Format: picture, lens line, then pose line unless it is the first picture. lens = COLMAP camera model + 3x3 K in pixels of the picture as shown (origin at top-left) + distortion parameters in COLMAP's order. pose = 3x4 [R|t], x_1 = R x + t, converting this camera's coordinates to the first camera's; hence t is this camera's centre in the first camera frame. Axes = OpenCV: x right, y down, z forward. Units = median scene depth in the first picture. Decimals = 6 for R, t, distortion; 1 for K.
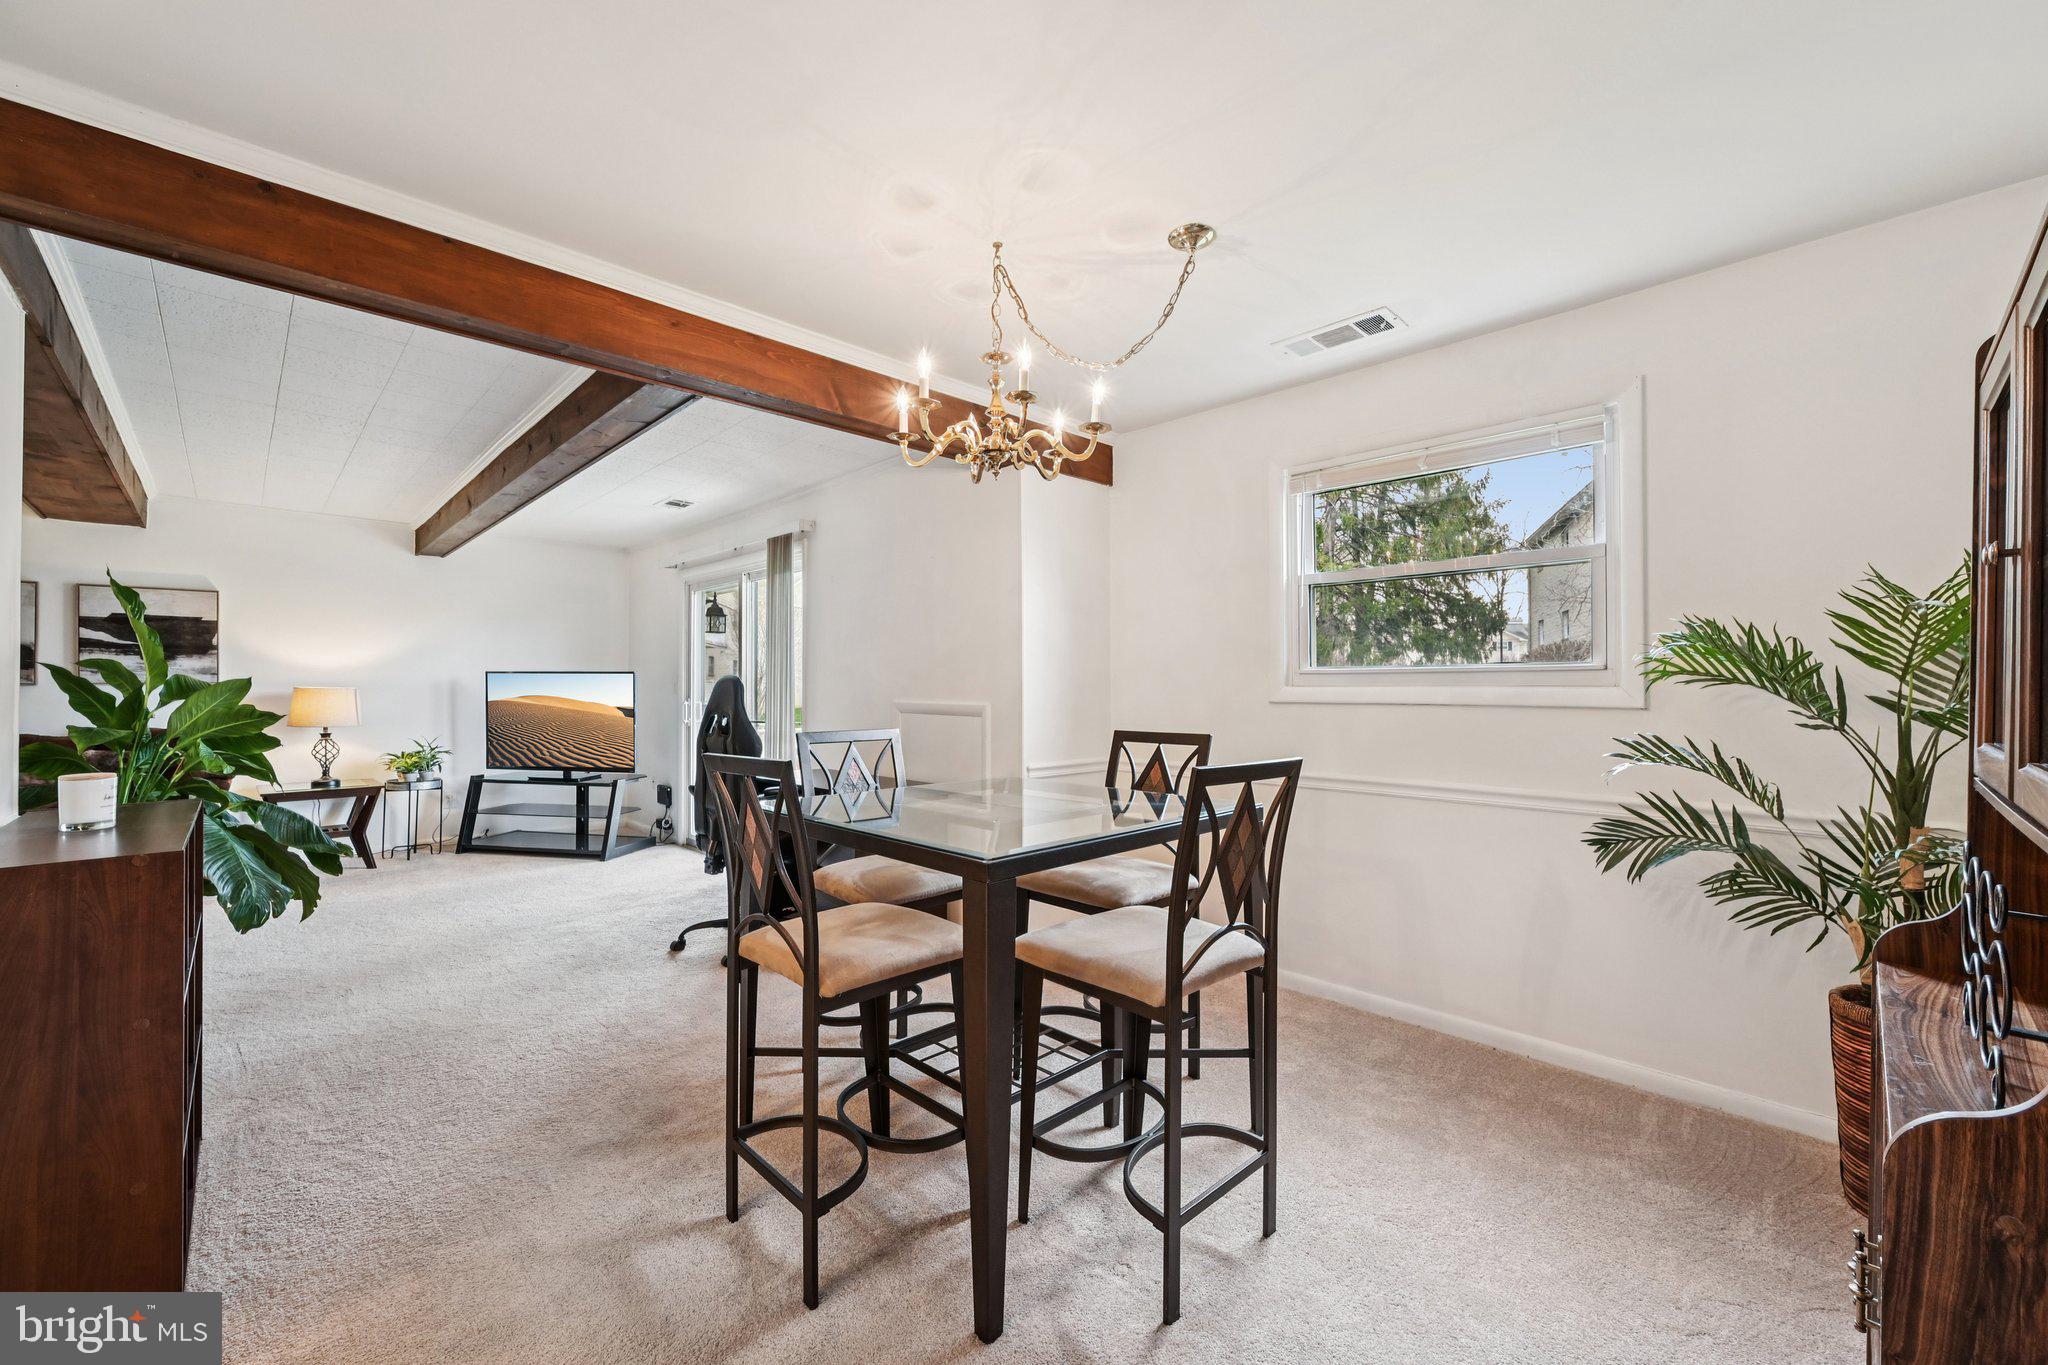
lens RADIAL K [[815.7, 0, 1019.8], [0, 815.7, 686.1], [0, 0, 1]] dist [0.000461, 0.000151]
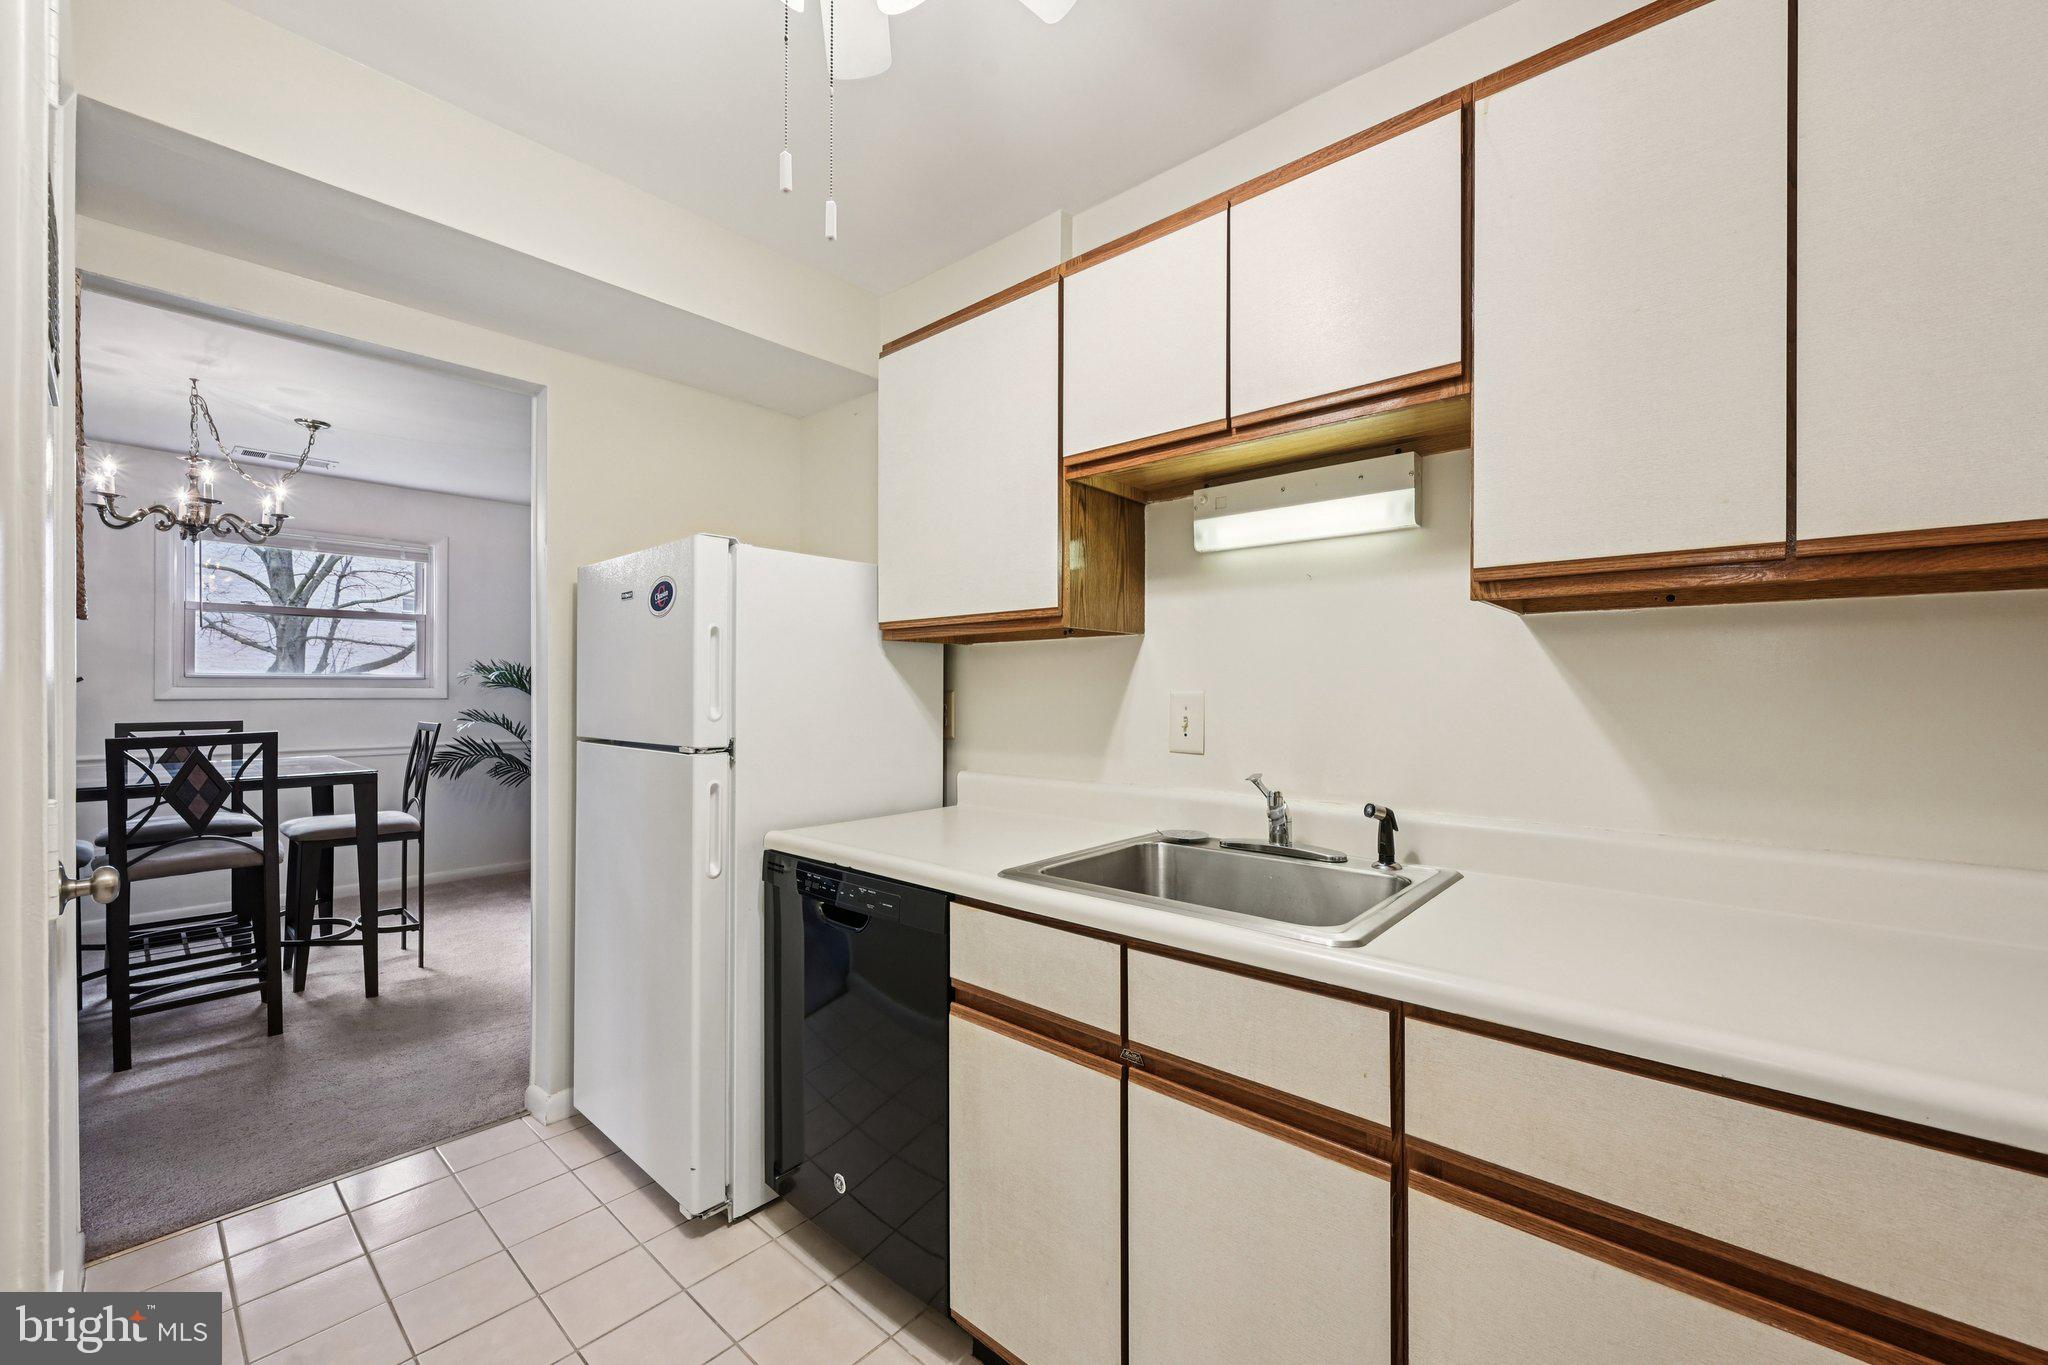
lens RADIAL K [[815.7, 0, 1019.8], [0, 815.7, 686.1], [0, 0, 1]] dist [0.000461, 0.000151]
pose [[-0.070882, 0.001215, 0.997484, -0.640675], [-0.003638, 0.999992, -0.001477, -0.003177], [-0.997478, -0.003733, -0.070877, -0.141260]]
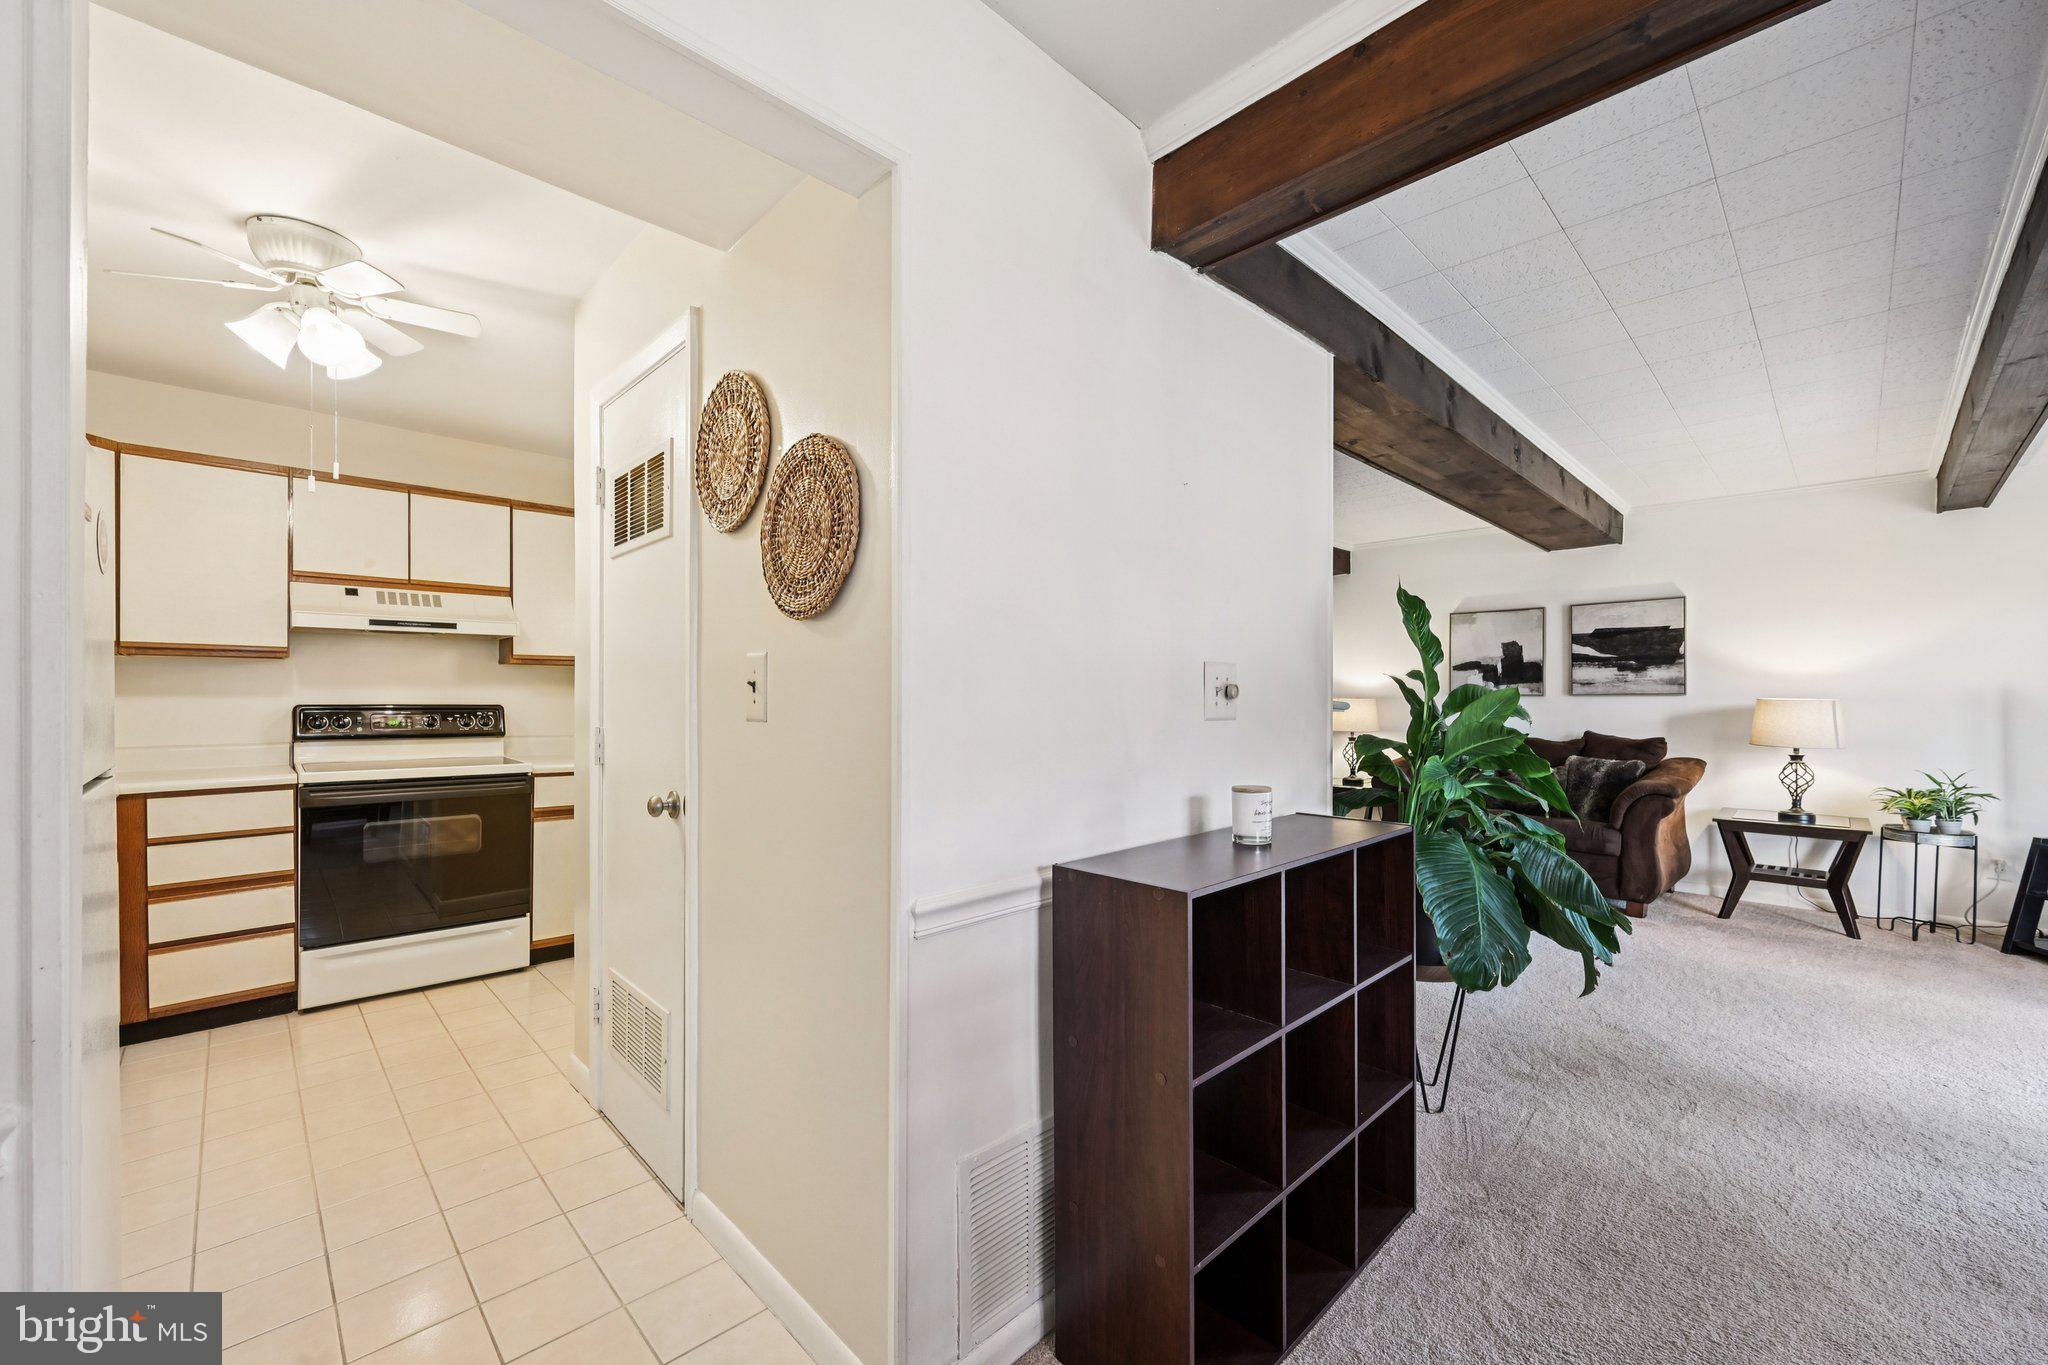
lens RADIAL K [[810.8, 0, 1045.5], [0, 810.8, 696.2], [0, 0, 1]] dist [-0.001200, 0.000294]
pose [[0.018498, 0.000737, -0.999829, -0.056073], [-0.002459, 0.999997, 0.000691, -0.000087], [0.999826, 0.002446, 0.018499, 0.239234]]
